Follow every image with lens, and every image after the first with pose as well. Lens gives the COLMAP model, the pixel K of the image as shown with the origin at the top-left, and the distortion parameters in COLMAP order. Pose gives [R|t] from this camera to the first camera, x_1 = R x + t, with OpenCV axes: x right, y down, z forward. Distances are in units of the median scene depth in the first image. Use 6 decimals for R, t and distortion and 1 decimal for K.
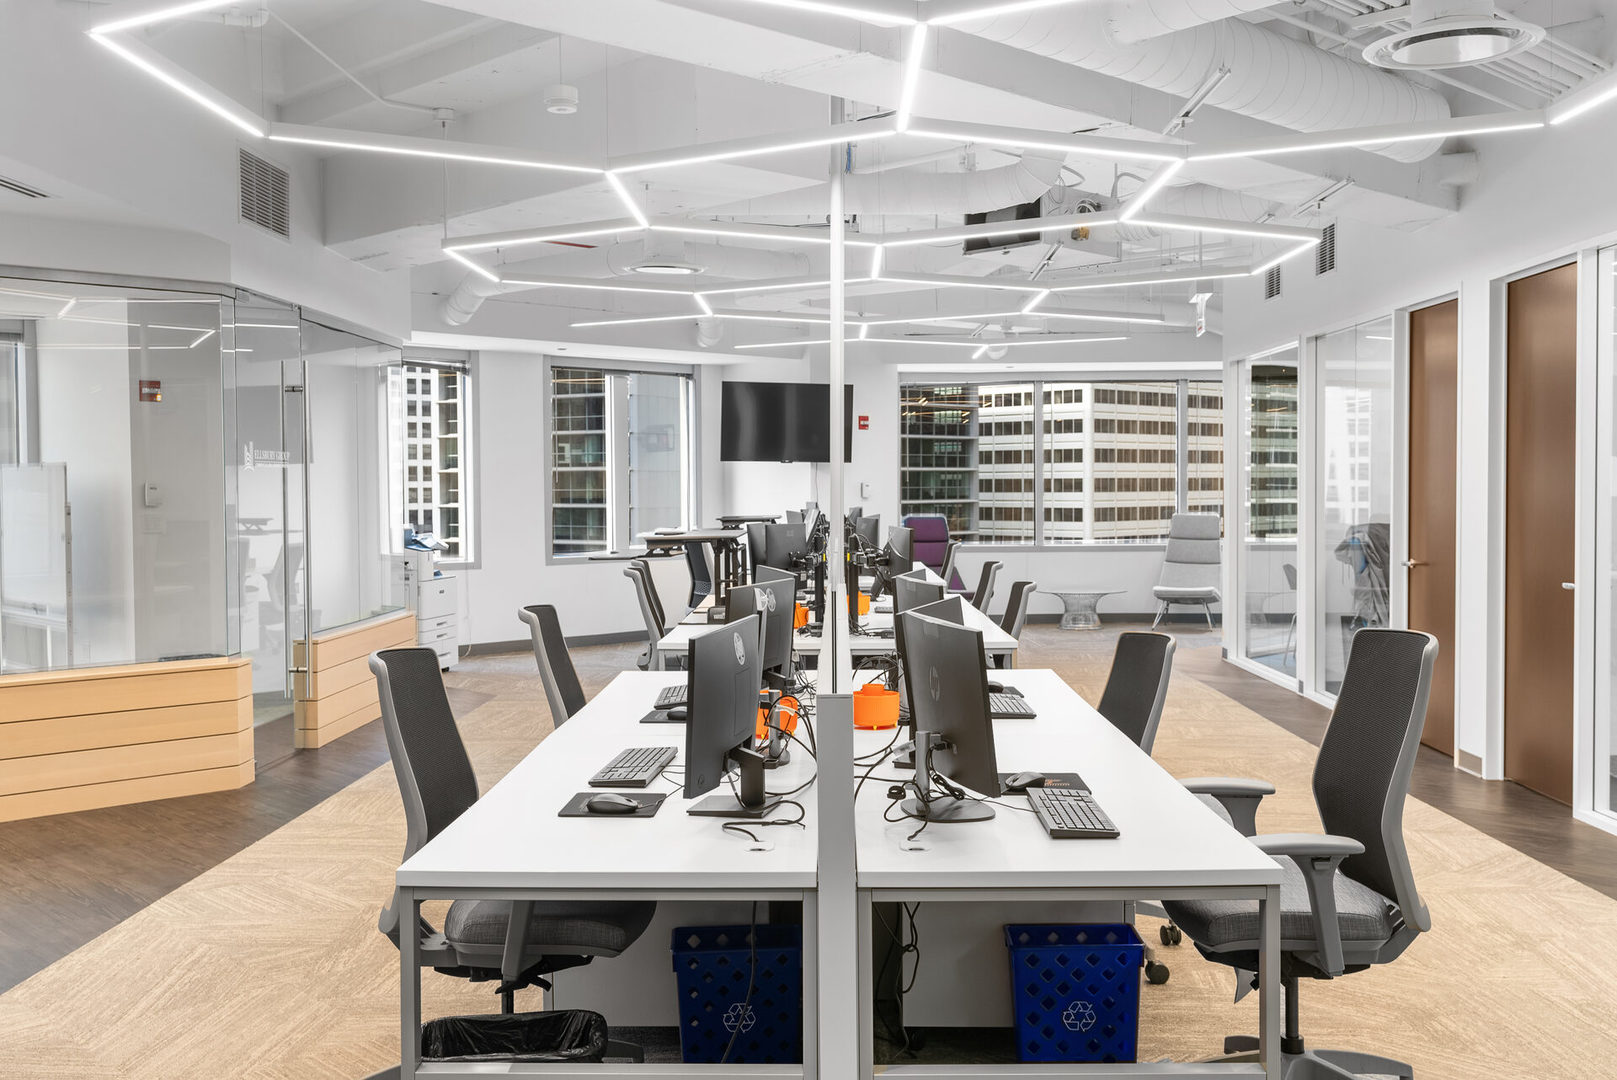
lens RADIAL K [[1555.6, 0, 810.7], [0, 1555.6, 535.3], [0, 0, 1]] dist [0.008933, 0.000000]
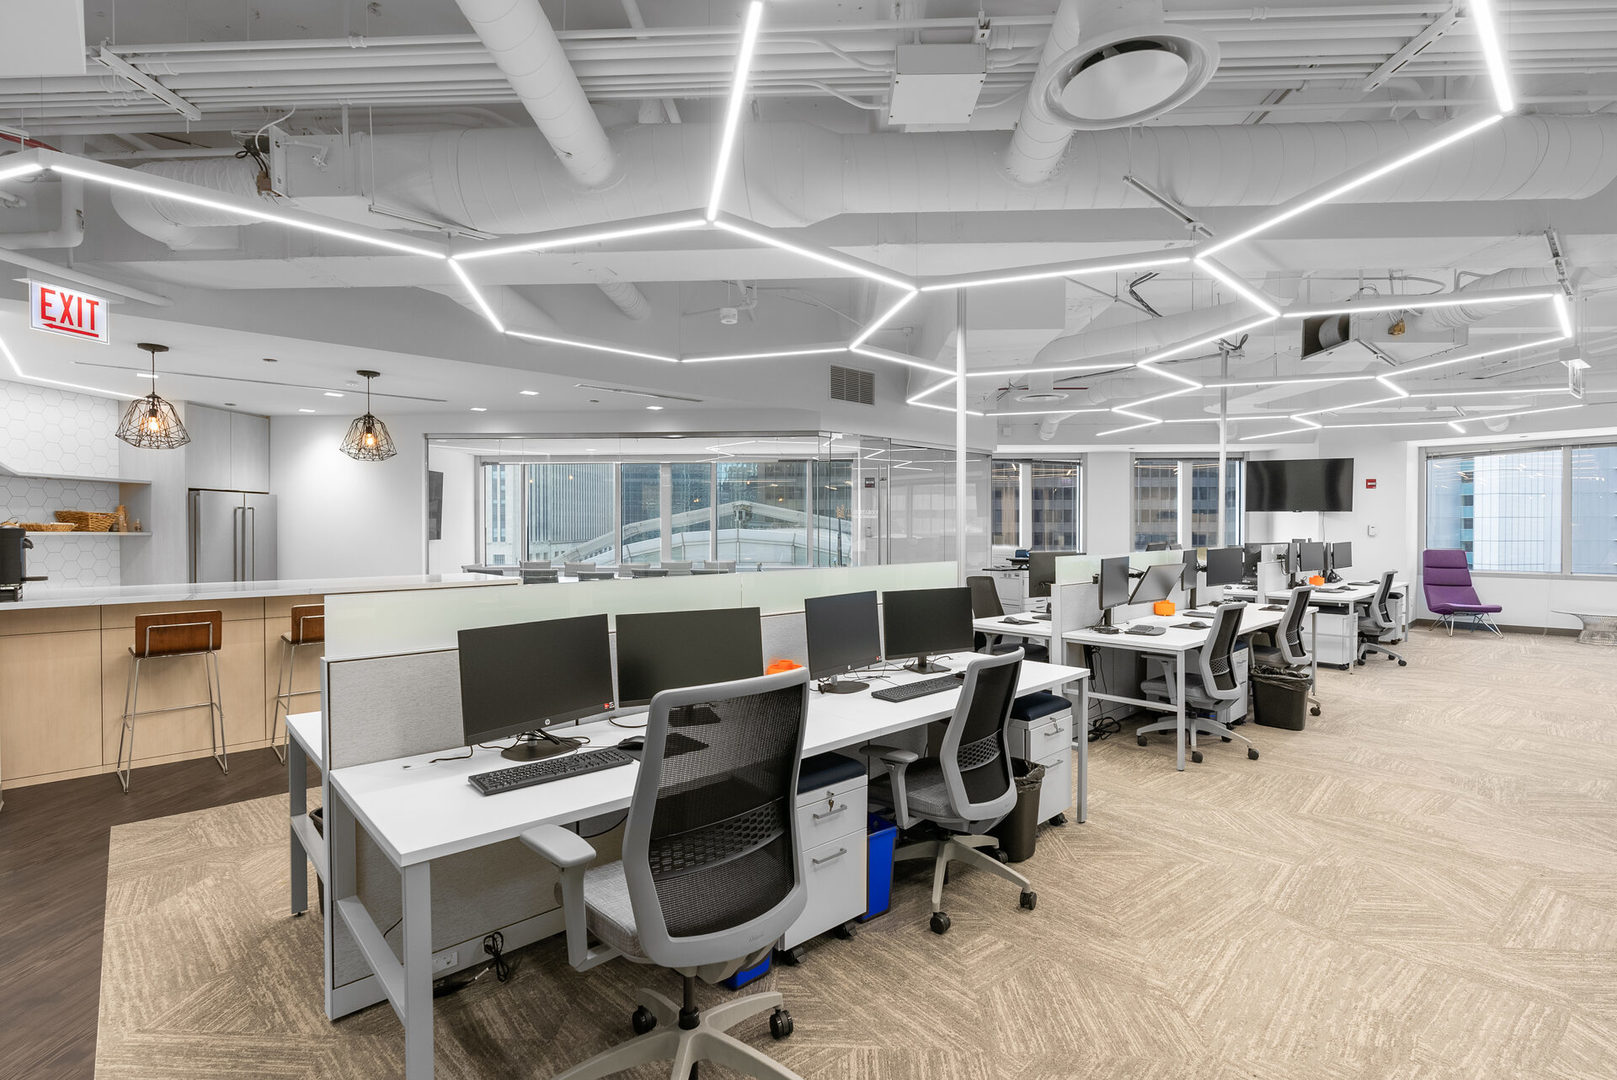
lens RADIAL K [[741.8, 0, 817.0], [0, 741.8, 532.9], [0, 0, 1]] dist [-0.012994, 0.000012]
pose [[0.694270, 0.010842, -0.719633, 0.538004], [-0.026150, 0.999606, -0.010169, -0.019547], [0.719239, 0.025879, 0.694280, 0.481945]]
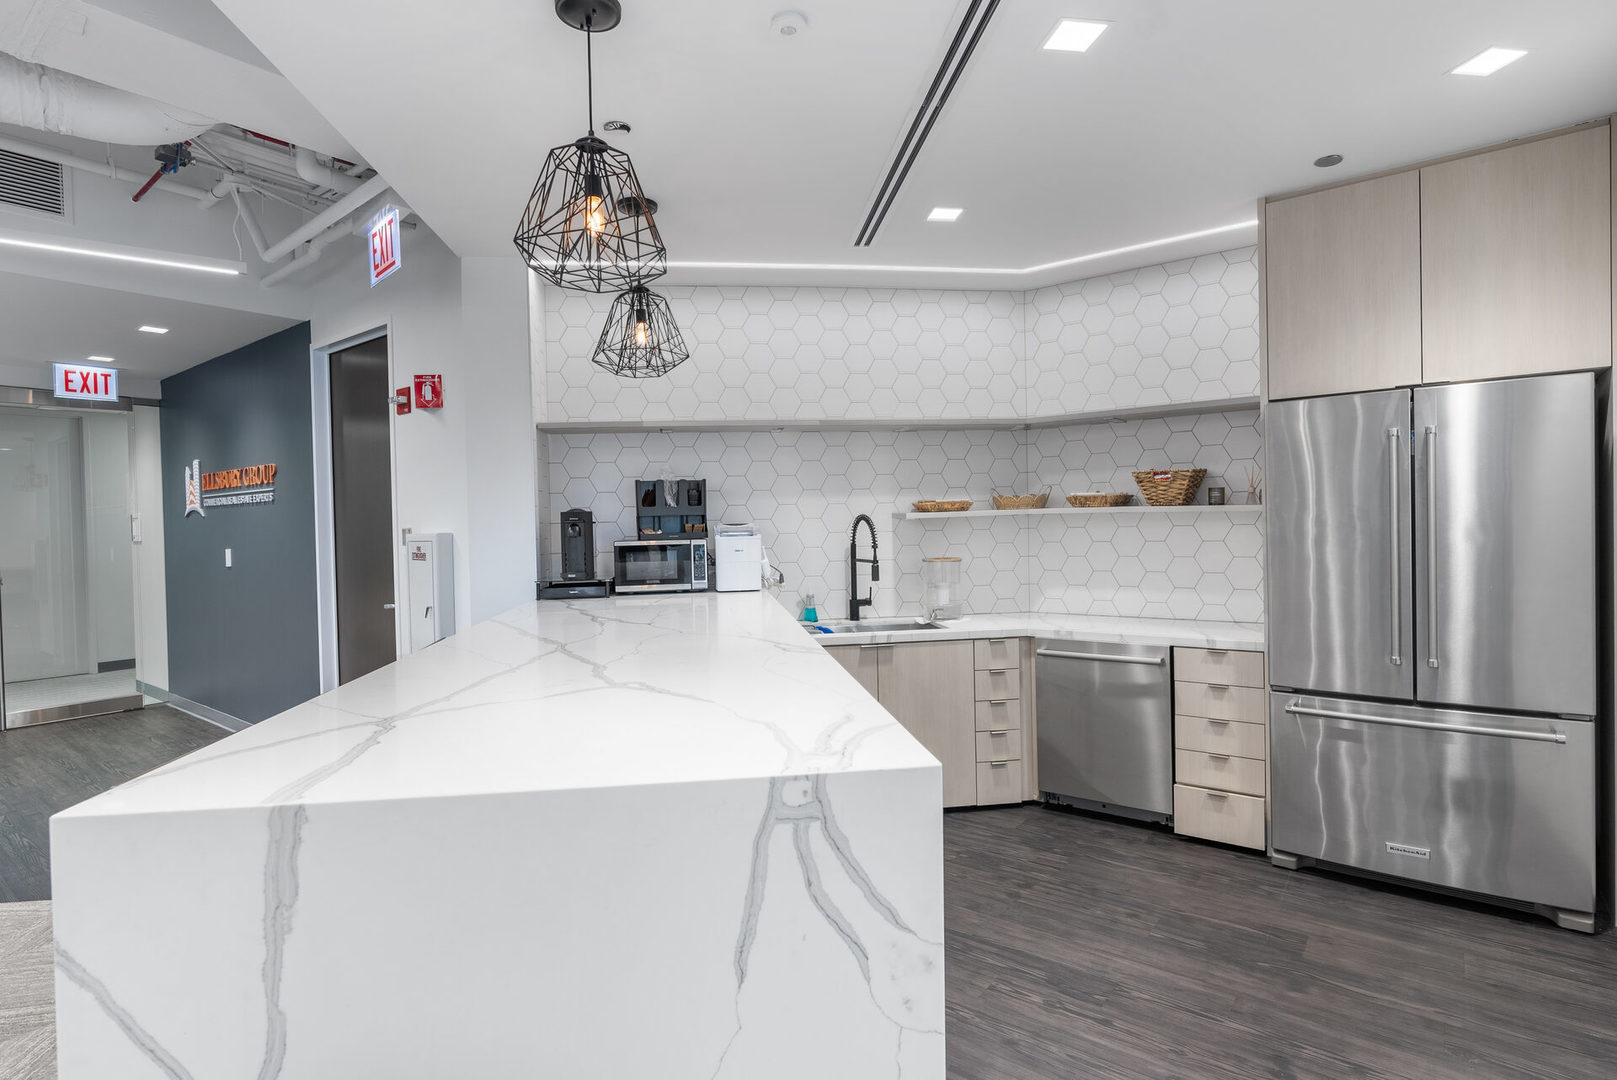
lens RADIAL K [[814.2, 0, 814.6], [0, 814.2, 536.6], [0, 0, 1]] dist [-0.011426, 0.004141]
pose [[-0.989975, 0.030065, -0.138008, -0.836166], [0.023157, 0.998410, 0.051389, -0.019347], [0.139334, 0.047678, -0.989097, 1.200223]]
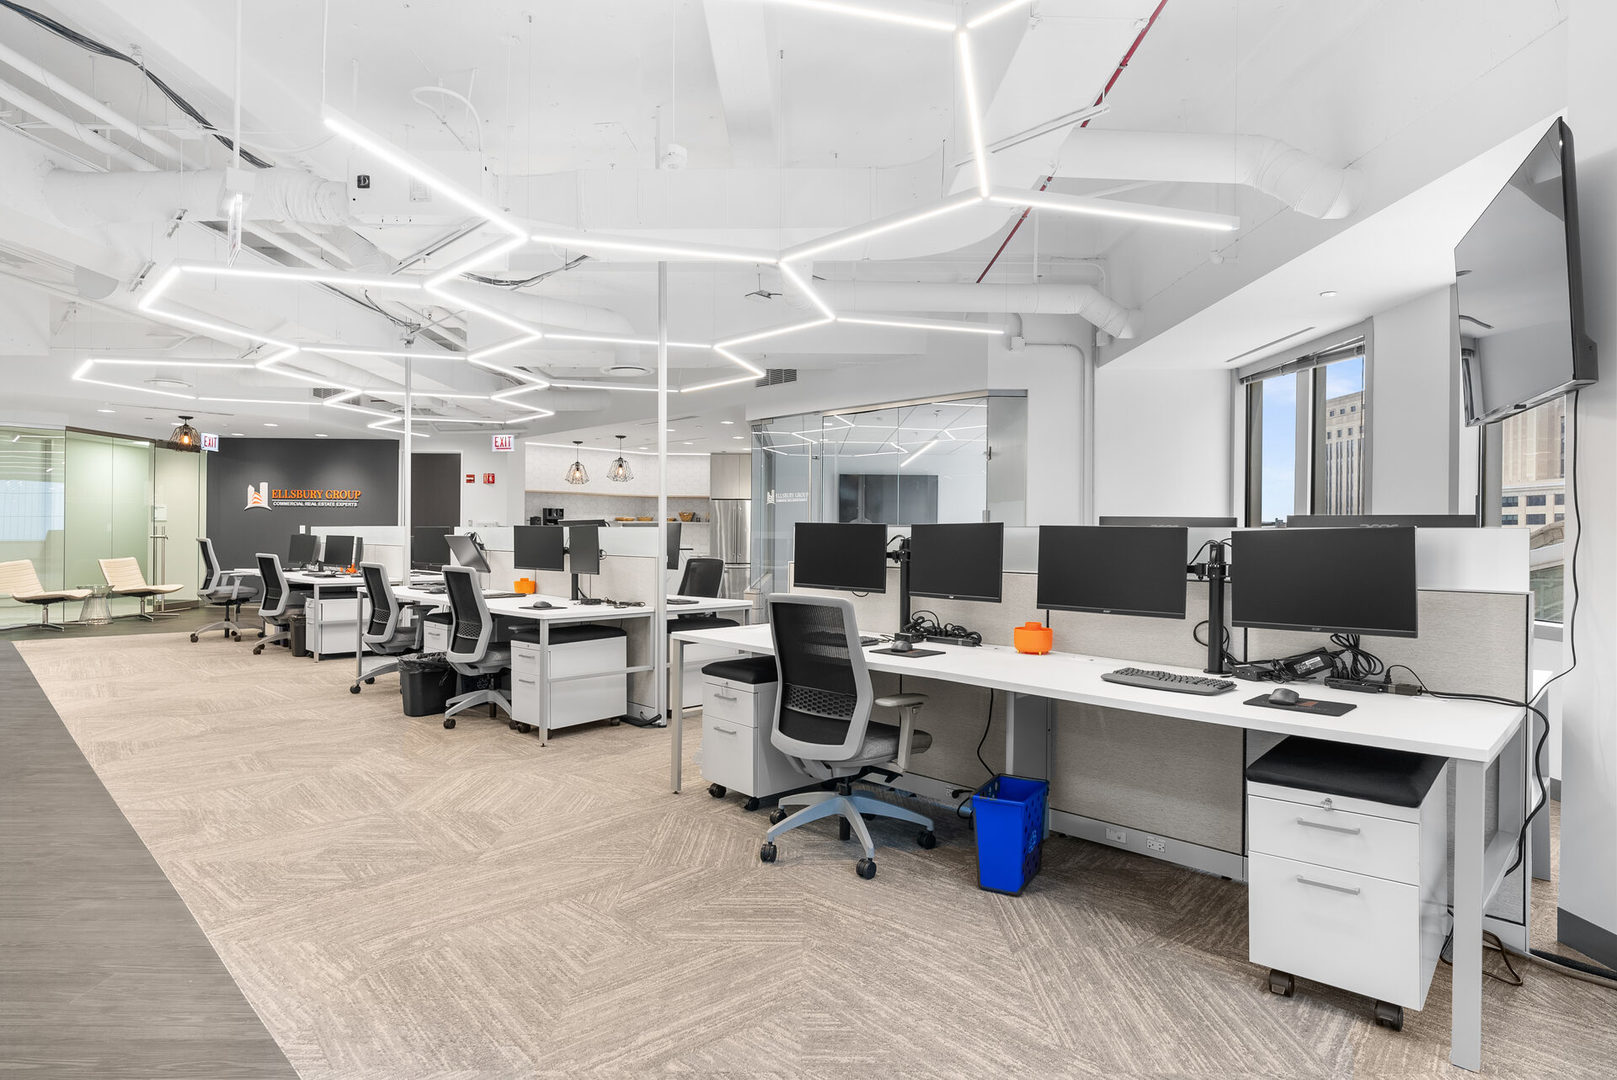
lens RADIAL K [[892.5, 0, 814.2], [0, 892.5, 536.7], [0, 0, 1]] dist [0.001382, 0.001201]
pose [[-0.697092, 0.001567, -0.716980, 0.758482], [-0.027770, 0.999188, 0.029184, -0.054674], [0.716444, 0.040254, -0.696483, 3.111176]]
